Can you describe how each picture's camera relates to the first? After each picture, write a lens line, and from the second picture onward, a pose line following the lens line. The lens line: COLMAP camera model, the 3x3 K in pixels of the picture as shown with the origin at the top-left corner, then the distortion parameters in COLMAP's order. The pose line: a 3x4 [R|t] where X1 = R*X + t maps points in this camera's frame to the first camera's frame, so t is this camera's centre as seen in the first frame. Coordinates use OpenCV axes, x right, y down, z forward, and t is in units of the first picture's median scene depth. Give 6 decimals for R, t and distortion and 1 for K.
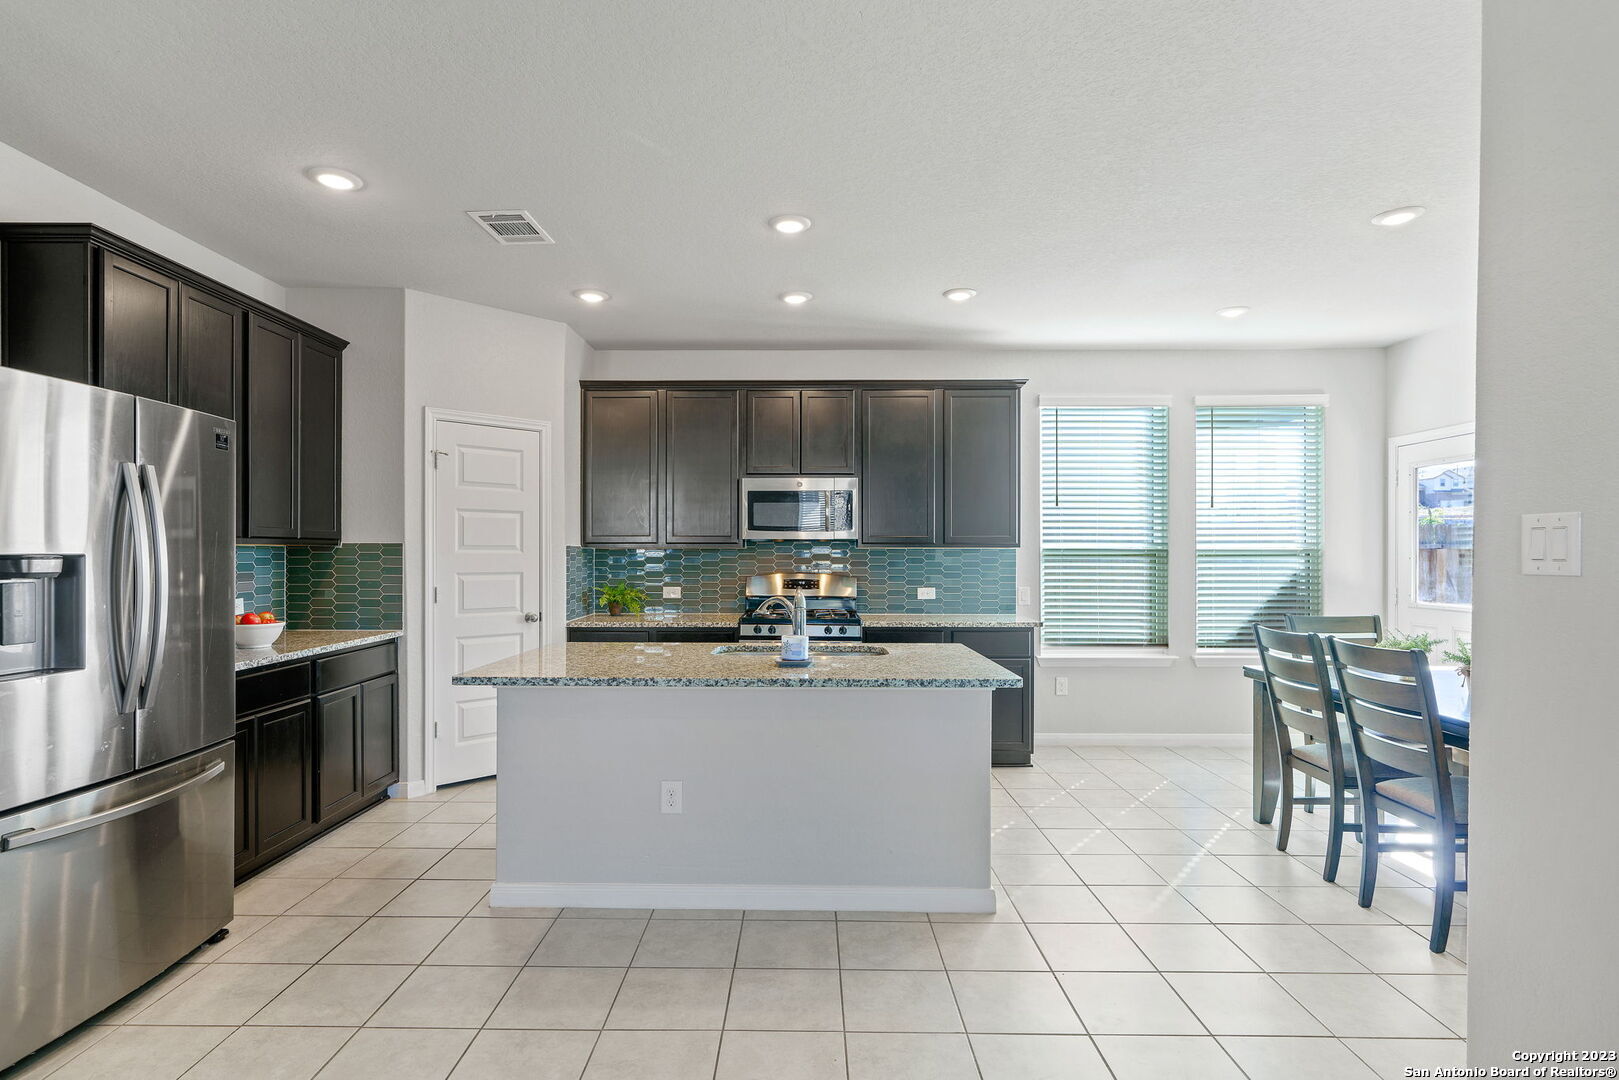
lens RADIAL K [[809.7, 0, 796.9], [0, 809.7, 553.5], [0, 0, 1]] dist [0.002367, 0.001437]
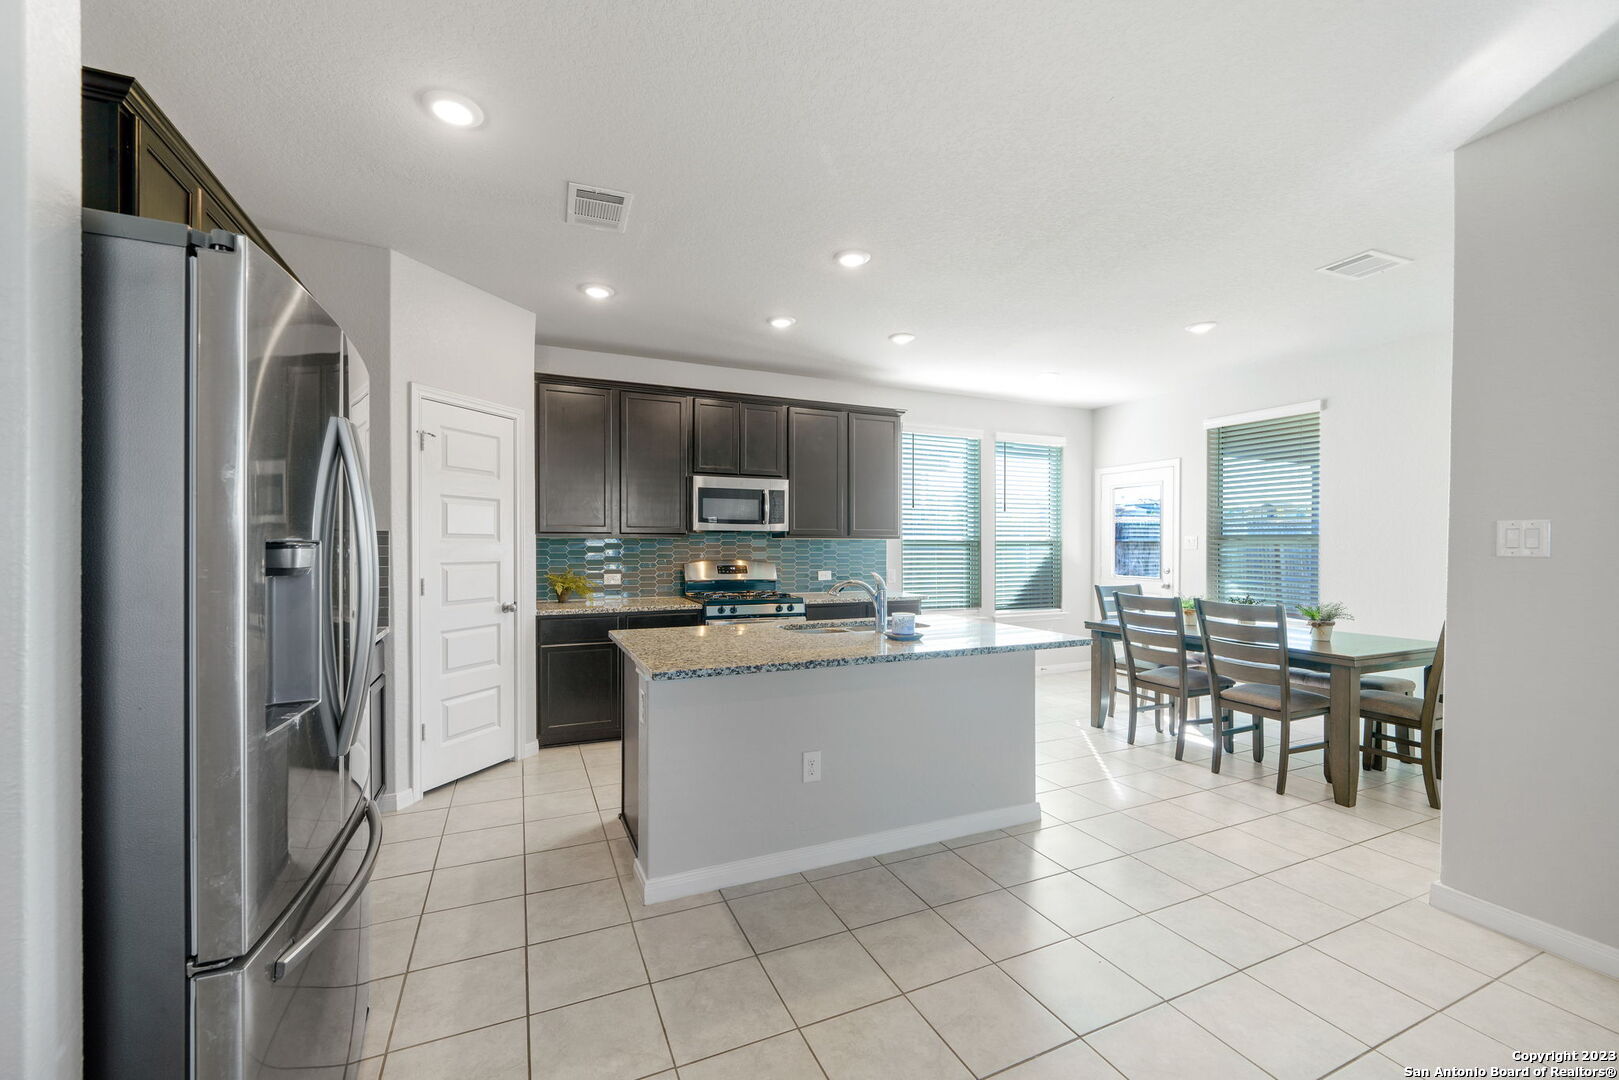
lens RADIAL K [[642.1, 0, 796.4], [0, 642.1, 548.7], [0, 0, 1]] dist [-0.003249, -0.000665]
pose [[0.908666, -0.001476, 0.417522, -0.328486], [-0.001928, 0.999968, 0.007733, 0.000773], [-0.417520, -0.007832, 0.908634, 0.139829]]
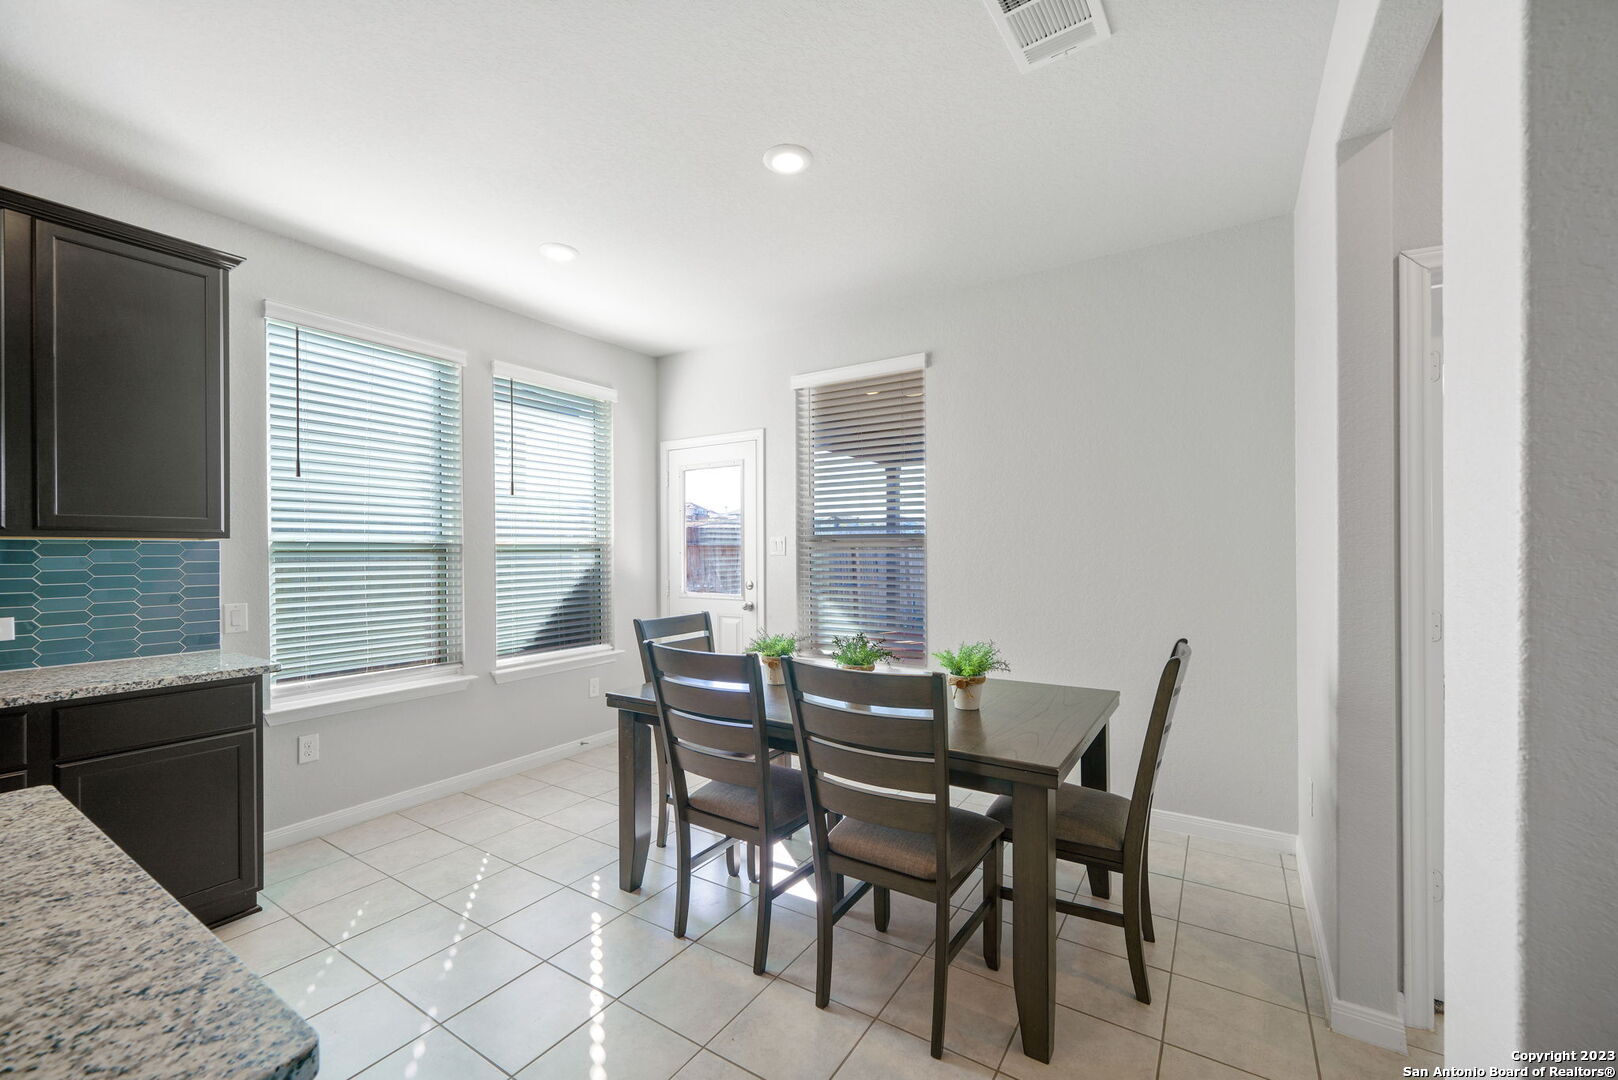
lens RADIAL K [[652.1, 0, 792.6], [0, 652.1, 551.0], [0, 0, 1]] dist [0.001499, 0.000160]
pose [[0.538723, -0.003246, 0.842477, 0.101699], [0.004546, 0.999989, 0.000946, 0.003391], [-0.842471, 0.003320, 0.538732, 0.423733]]
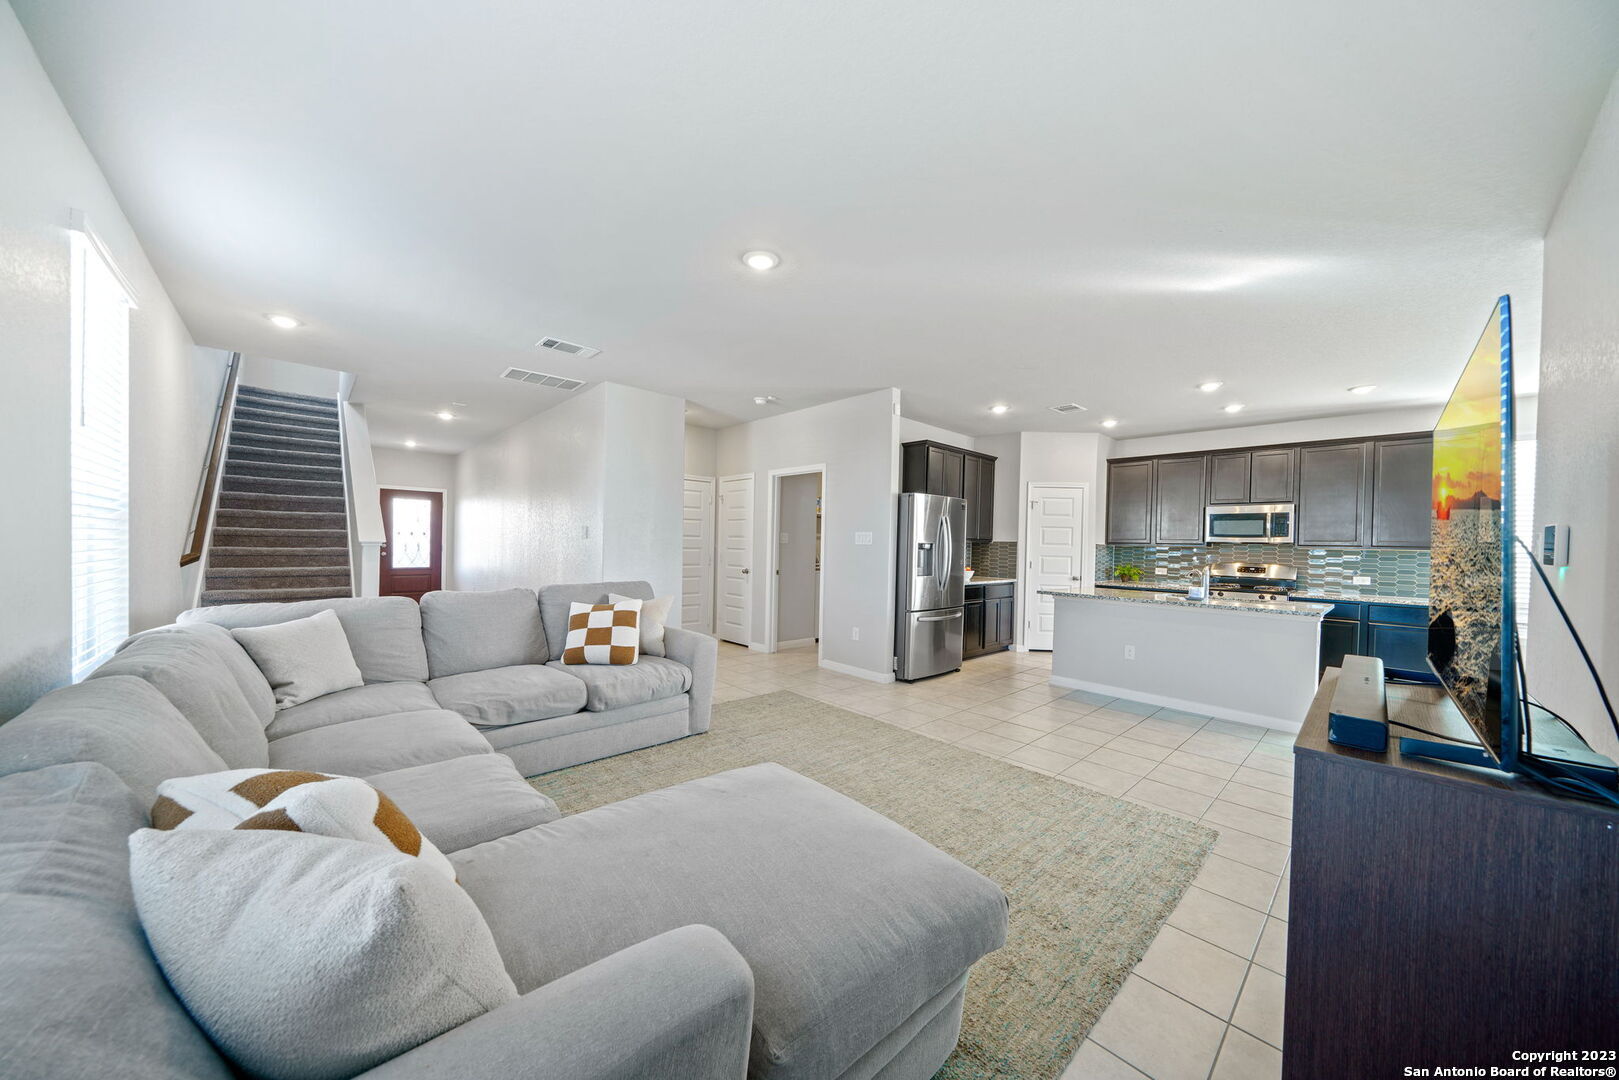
lens RADIAL K [[552.3, 0, 801.0], [0, 552.3, 552.5], [0, 0, 1]] dist [-0.000884, 0.000144]
pose [[0.688208, 0.025811, -0.725054, 0.208043], [-0.022178, 0.999648, 0.014535, 0.007972], [0.725174, 0.006077, 0.688539, -0.477050]]
